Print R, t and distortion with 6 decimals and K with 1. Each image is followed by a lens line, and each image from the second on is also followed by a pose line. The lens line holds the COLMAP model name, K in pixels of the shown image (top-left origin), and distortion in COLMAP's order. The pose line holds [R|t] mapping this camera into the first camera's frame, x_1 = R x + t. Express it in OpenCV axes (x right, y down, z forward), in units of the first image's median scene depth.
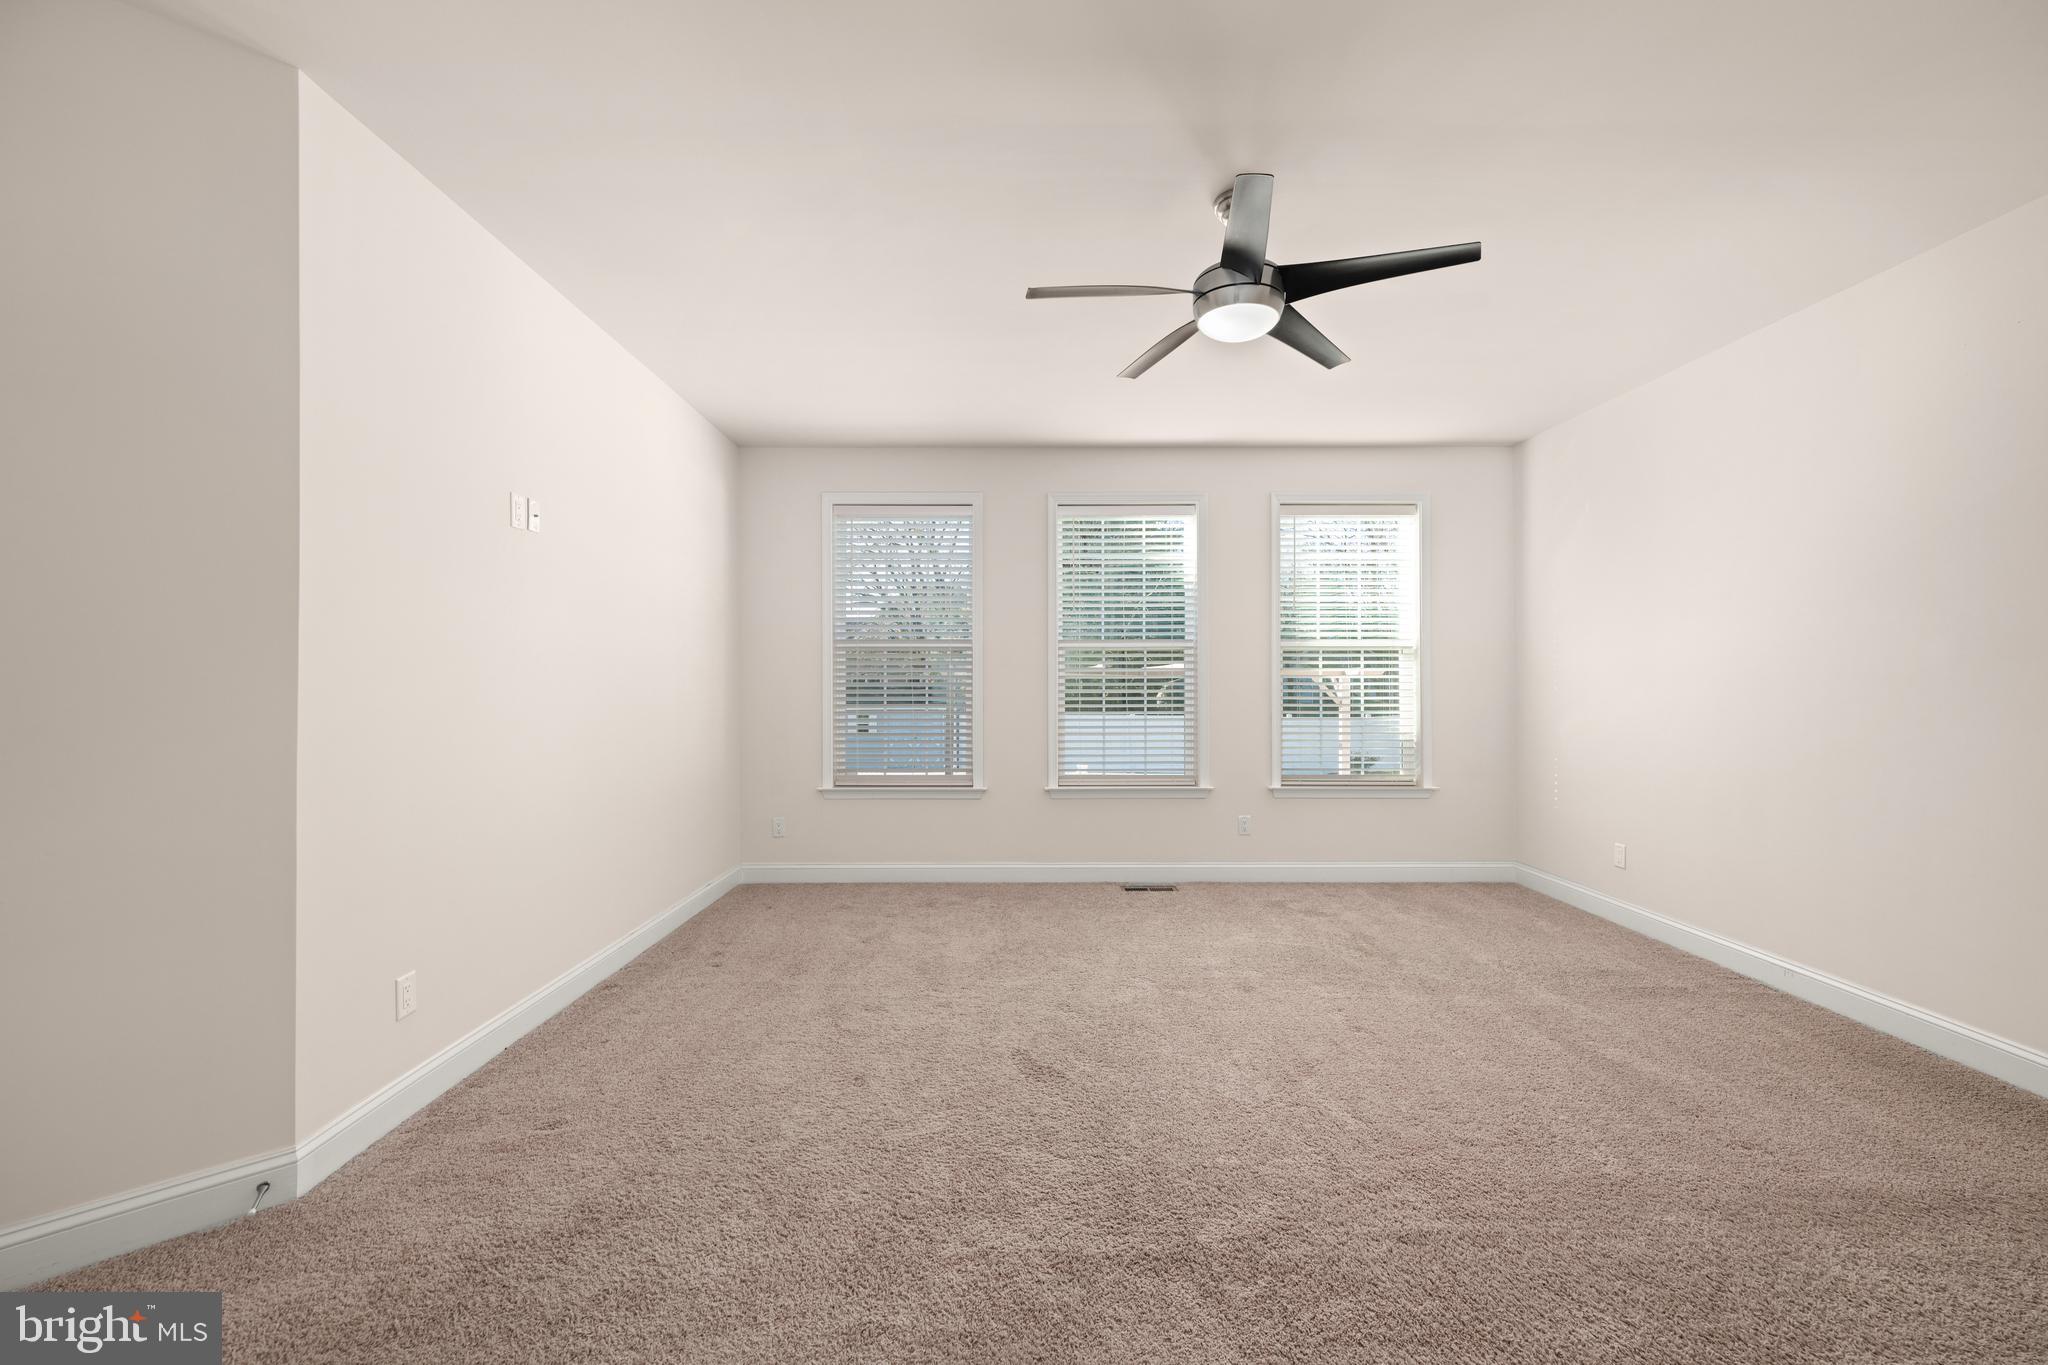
lens RADIAL K [[844.8, 0, 1039.2], [0, 844.8, 679.6], [0, 0, 1]] dist [0.000934, -0.000914]
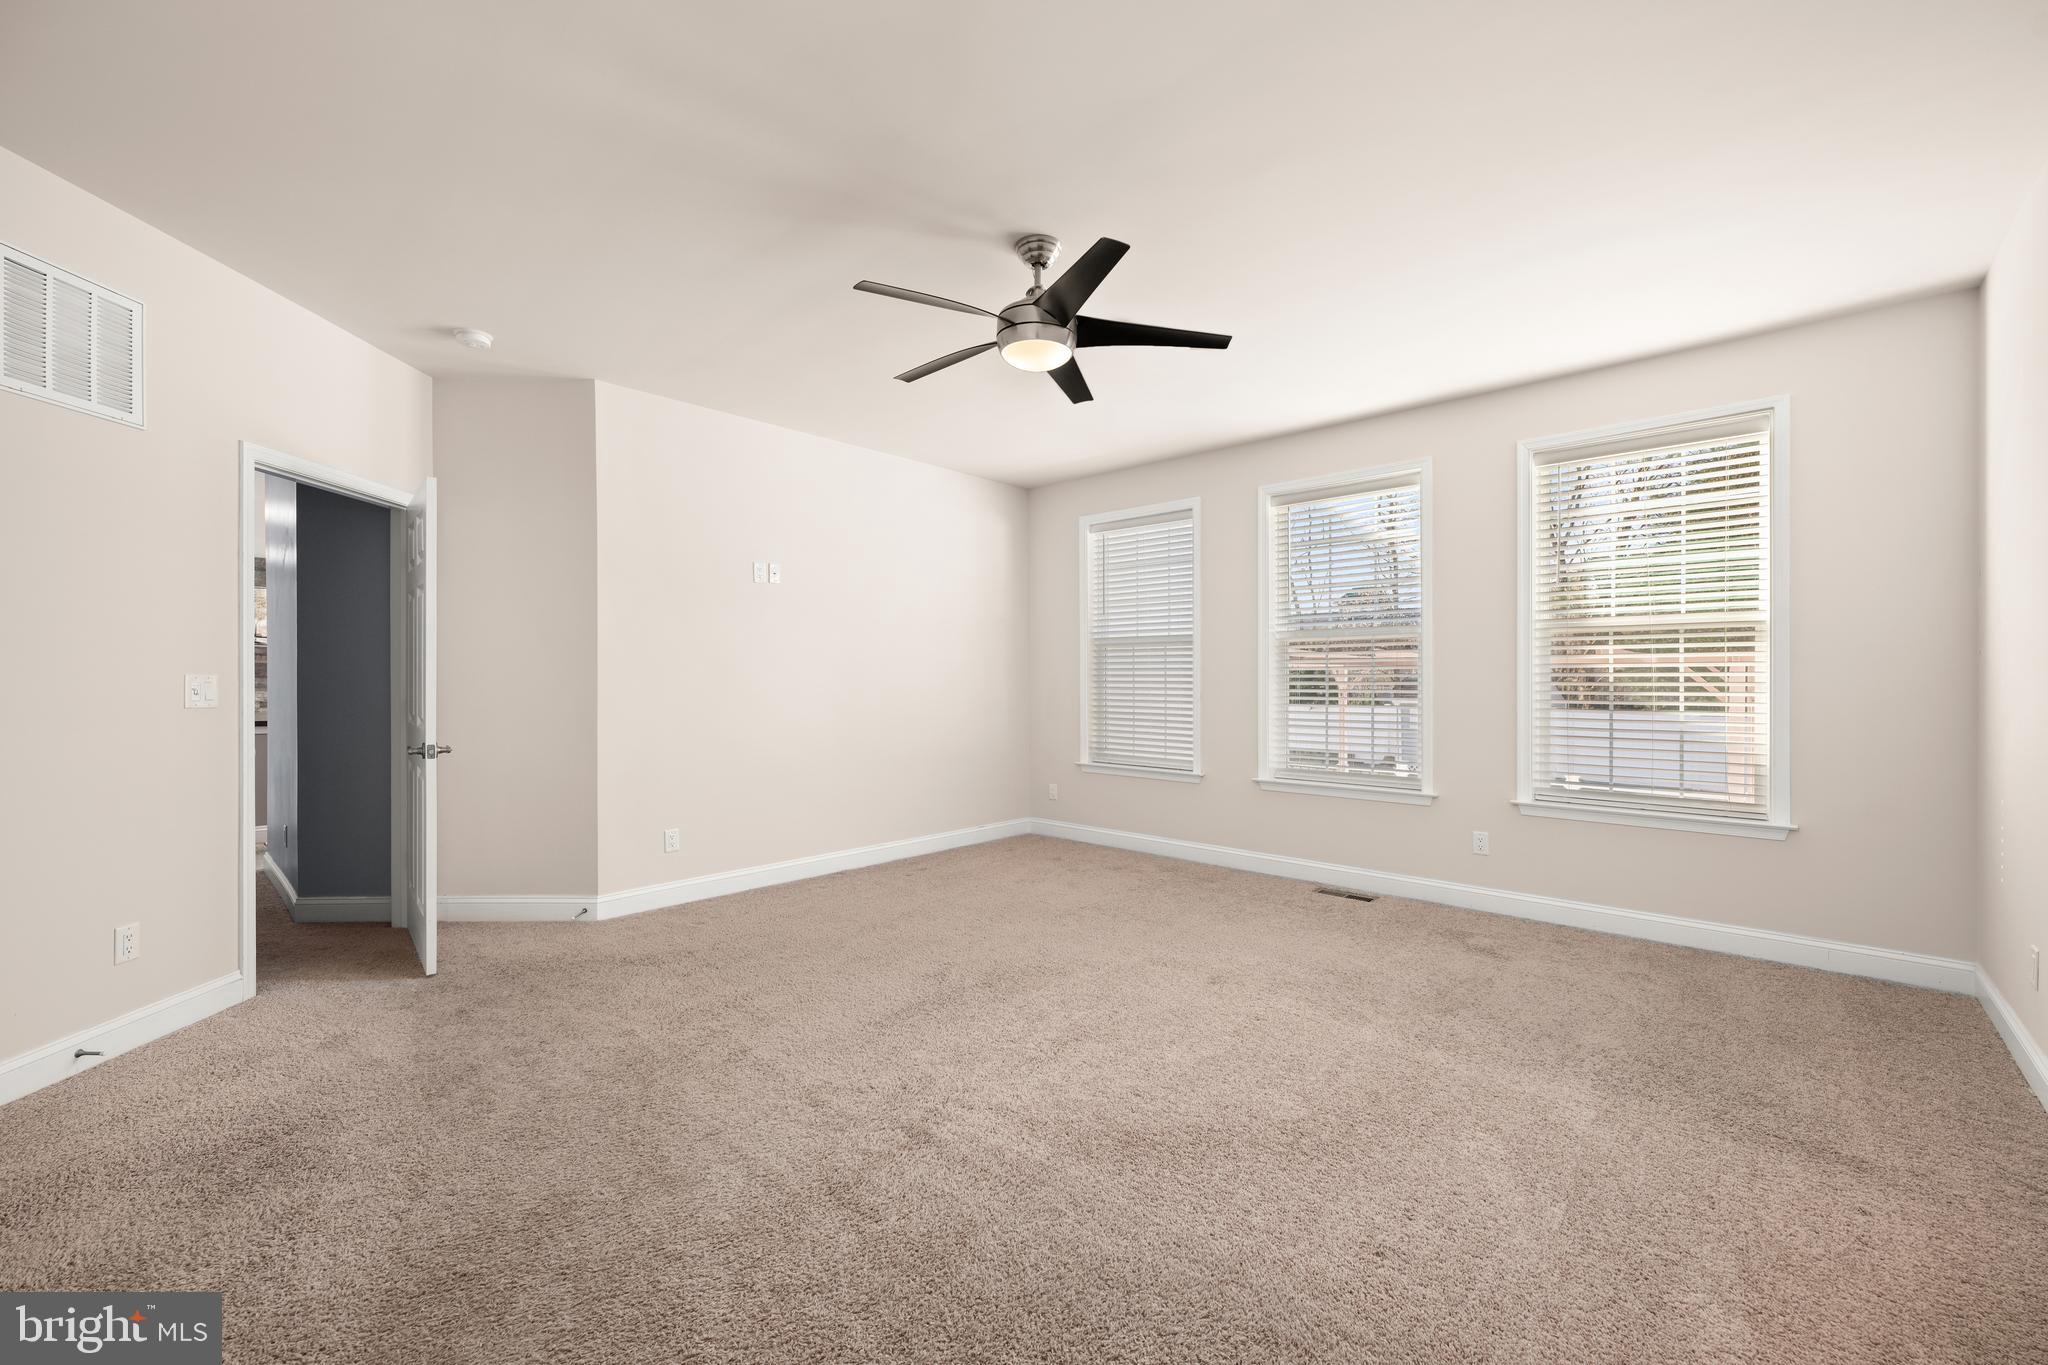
lens RADIAL K [[844.8, 0, 1039.2], [0, 844.8, 679.6], [0, 0, 1]] dist [0.000934, -0.000914]
pose [[0.725159, 0.001849, -0.688578, 0.526702], [0.004612, 0.999961, 0.007542, 0.001420], [0.688566, -0.008645, 0.725123, 0.092857]]
